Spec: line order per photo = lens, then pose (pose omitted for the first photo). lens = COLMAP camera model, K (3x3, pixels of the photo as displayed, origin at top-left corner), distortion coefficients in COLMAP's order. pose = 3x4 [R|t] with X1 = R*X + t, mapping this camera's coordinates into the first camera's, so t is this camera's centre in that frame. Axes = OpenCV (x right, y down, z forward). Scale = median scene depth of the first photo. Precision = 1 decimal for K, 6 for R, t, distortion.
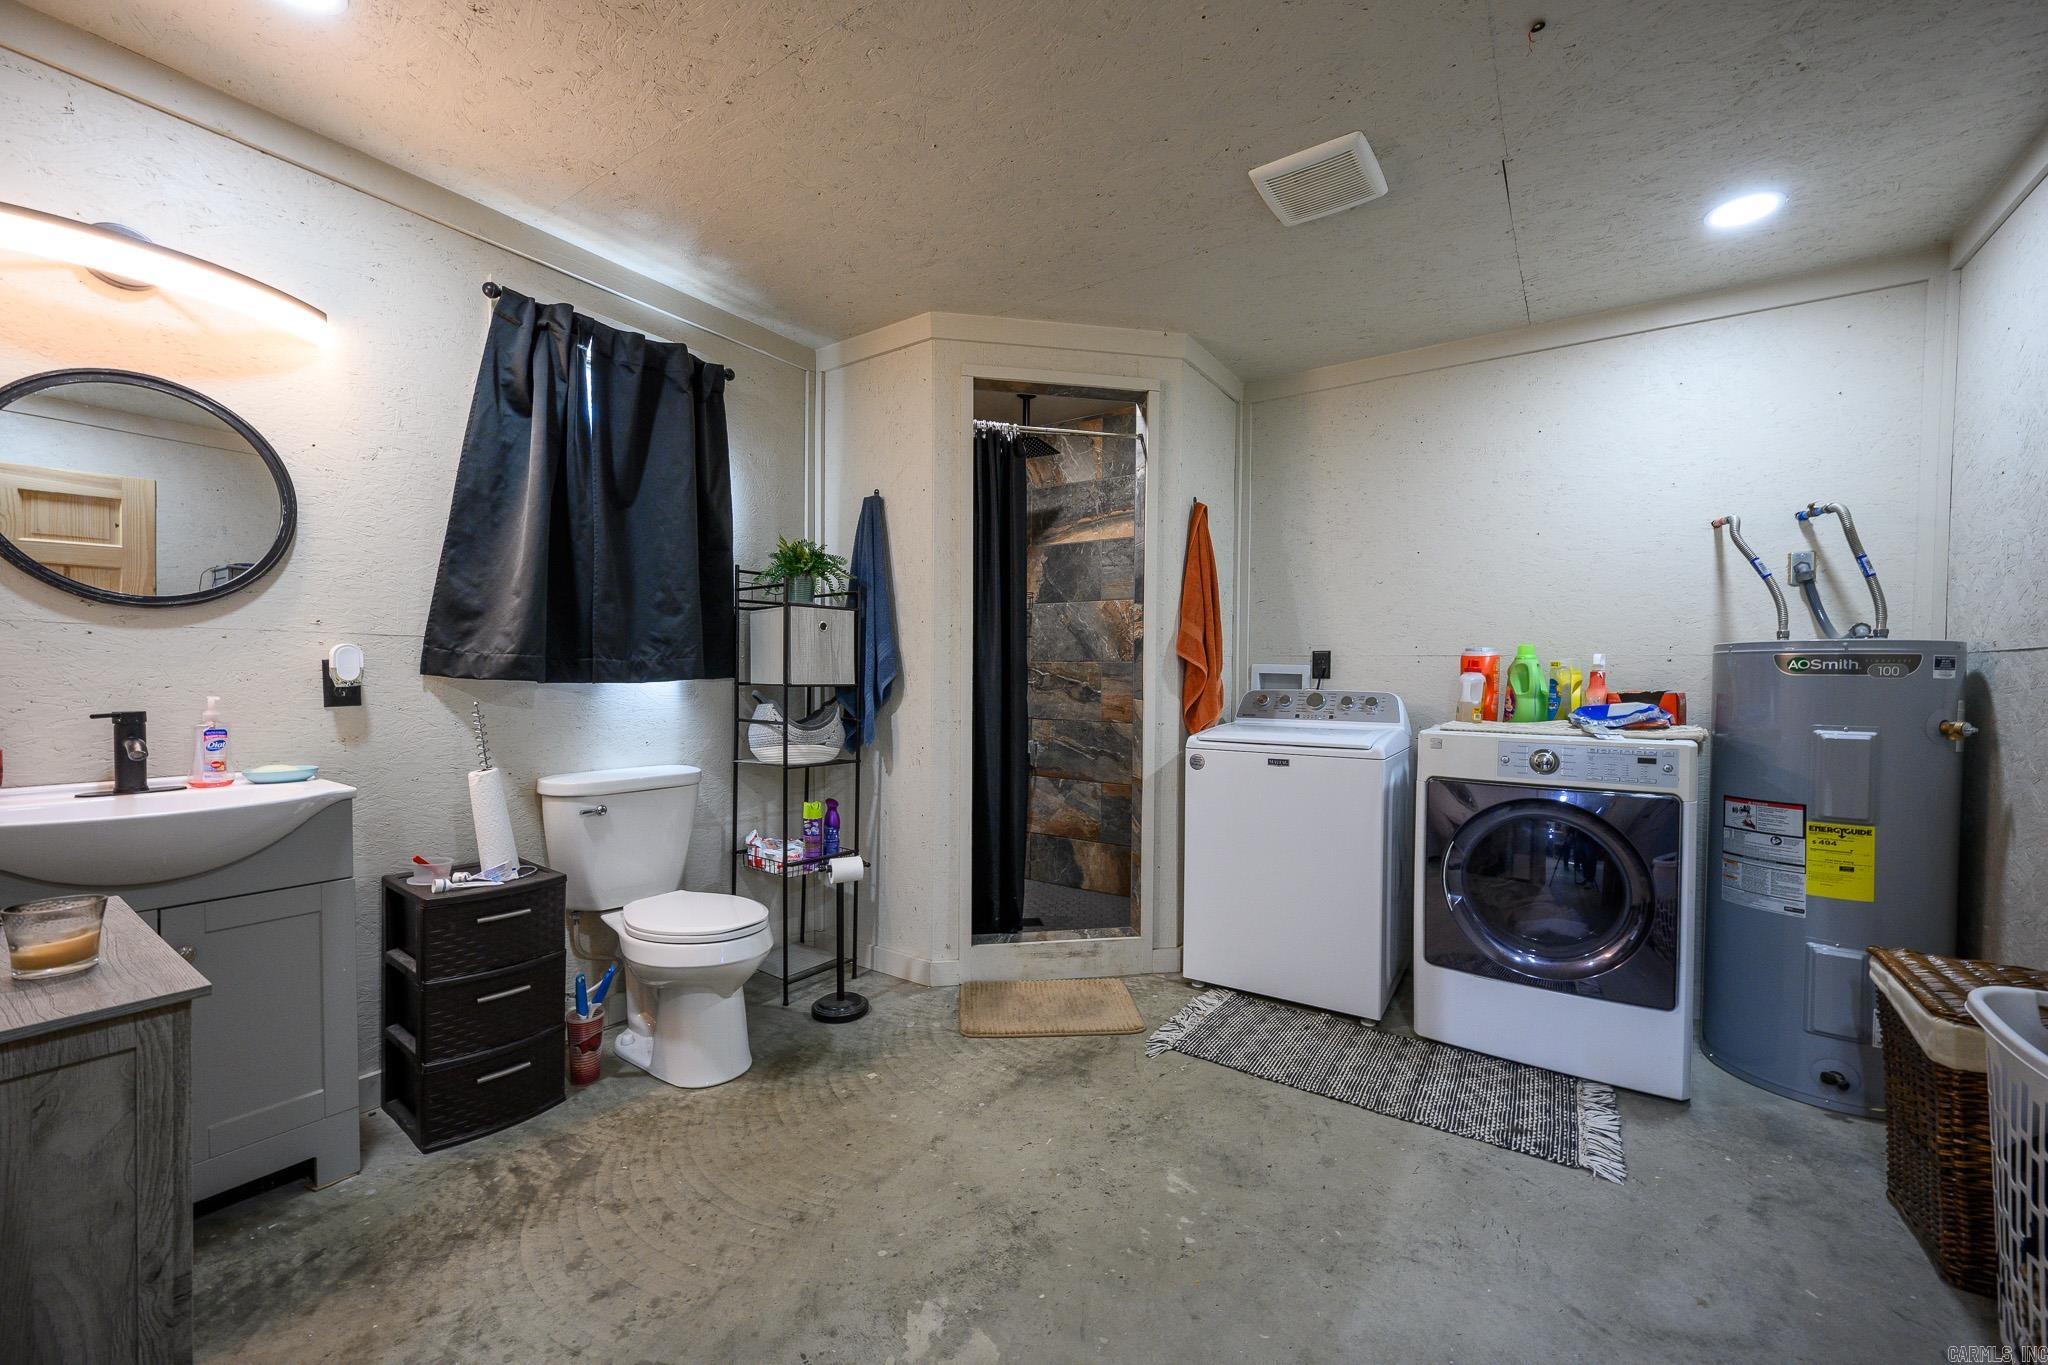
lens RADIAL K [[811.2, 0, 1019.4], [0, 811.2, 683.8], [0, 0, 1]] dist [-0.001267, -0.000135]
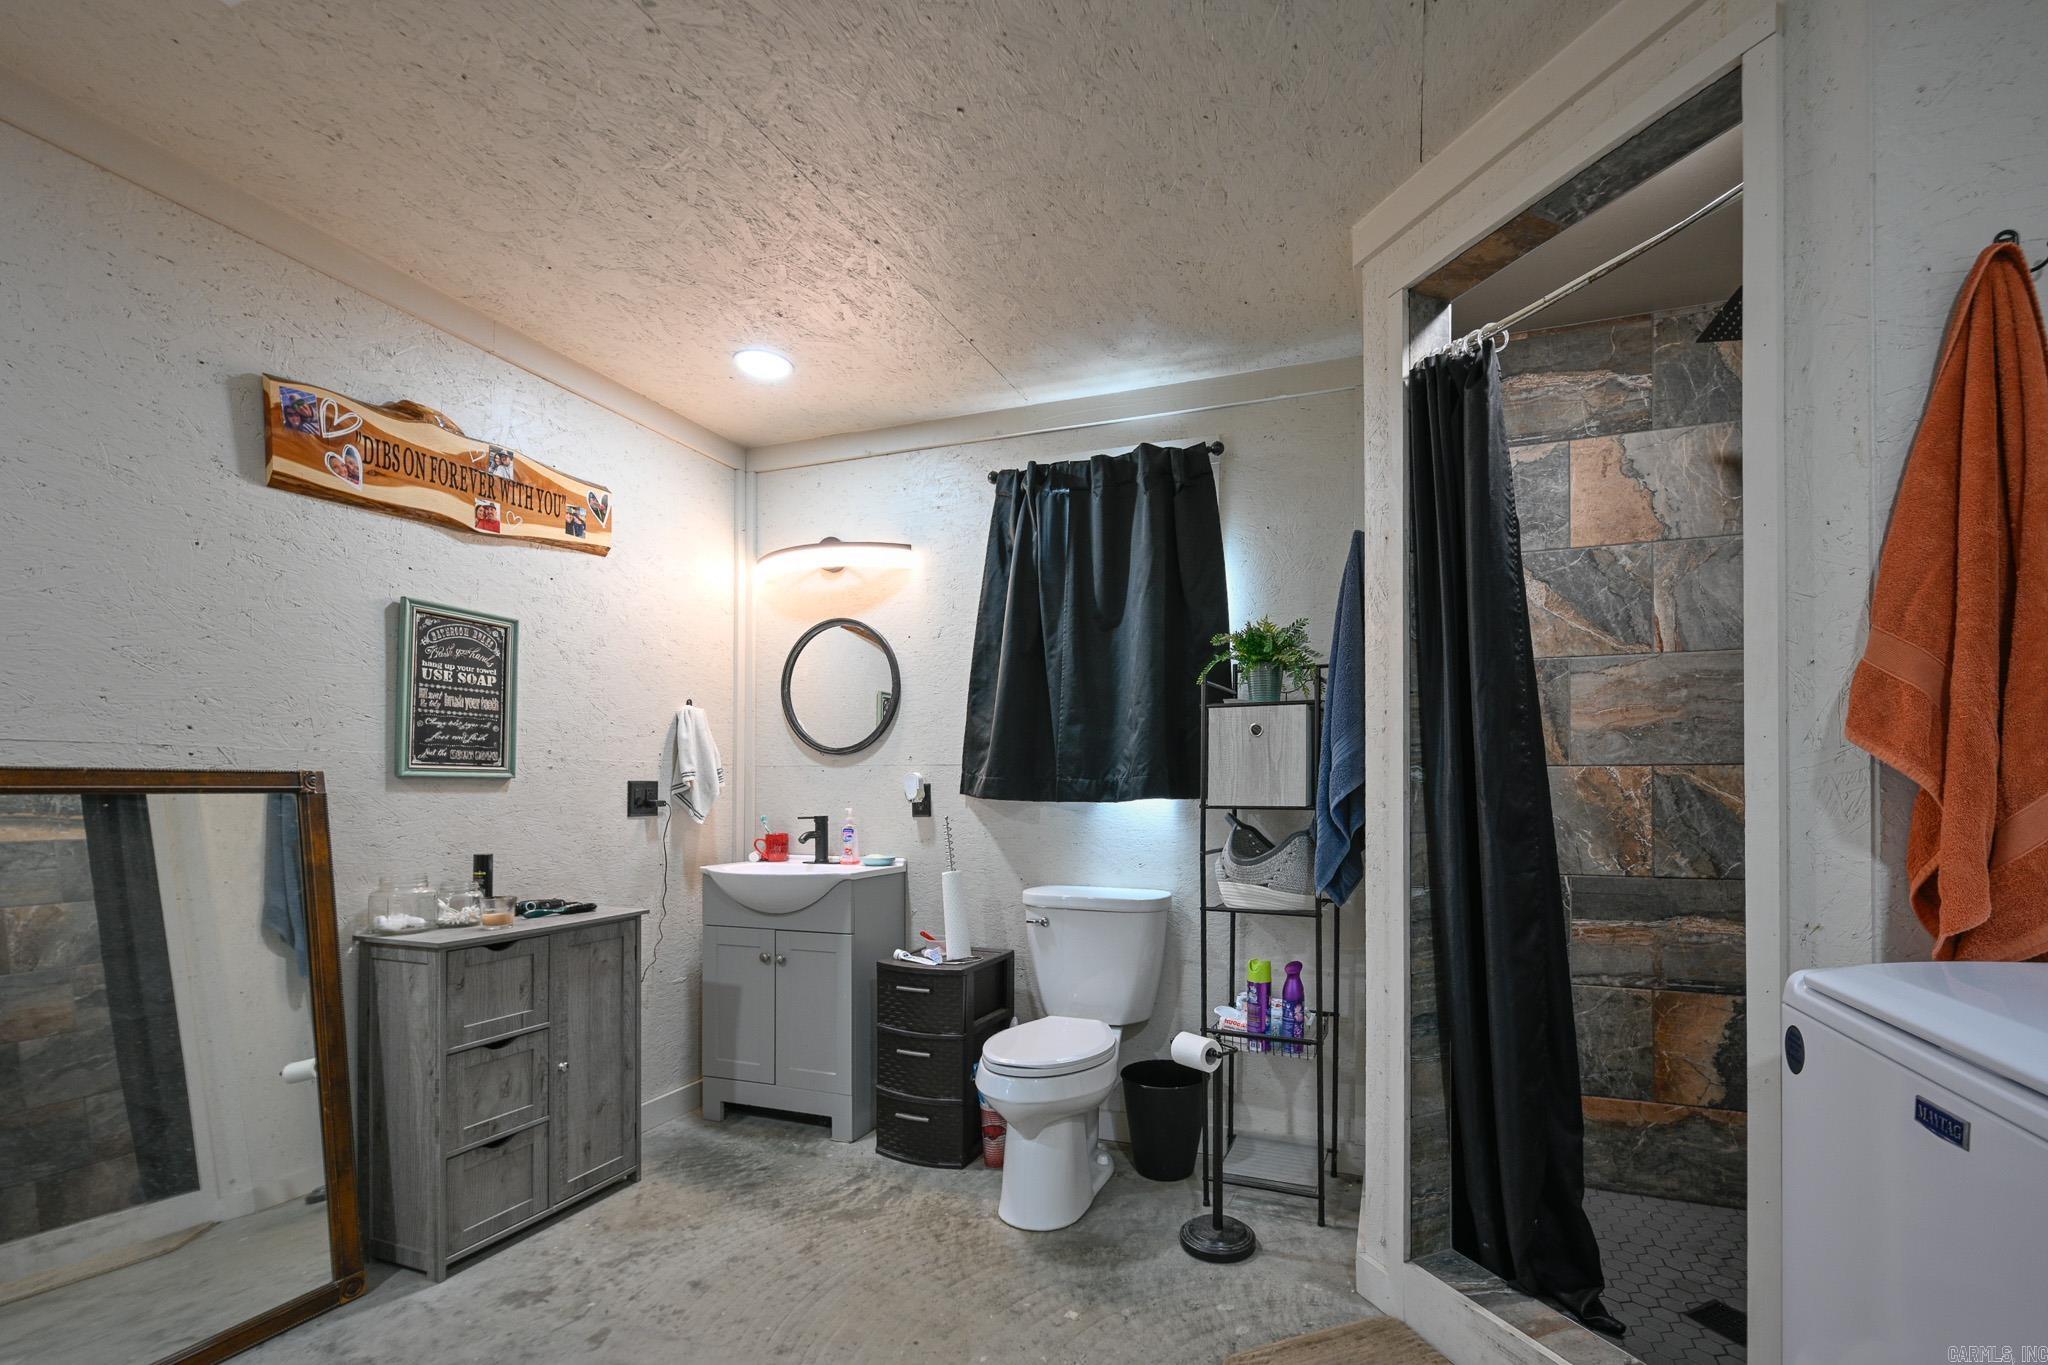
lens RADIAL K [[811.2, 0, 982.1], [0, 811.2, 784.4], [0, 0, 1]] dist [-0.001267, -0.000135]
pose [[0.267757, -0.015502, -0.963362, 0.483900], [-0.011106, 0.999754, -0.019175, -0.002292], [0.963422, 0.015834, 0.267519, 0.632229]]
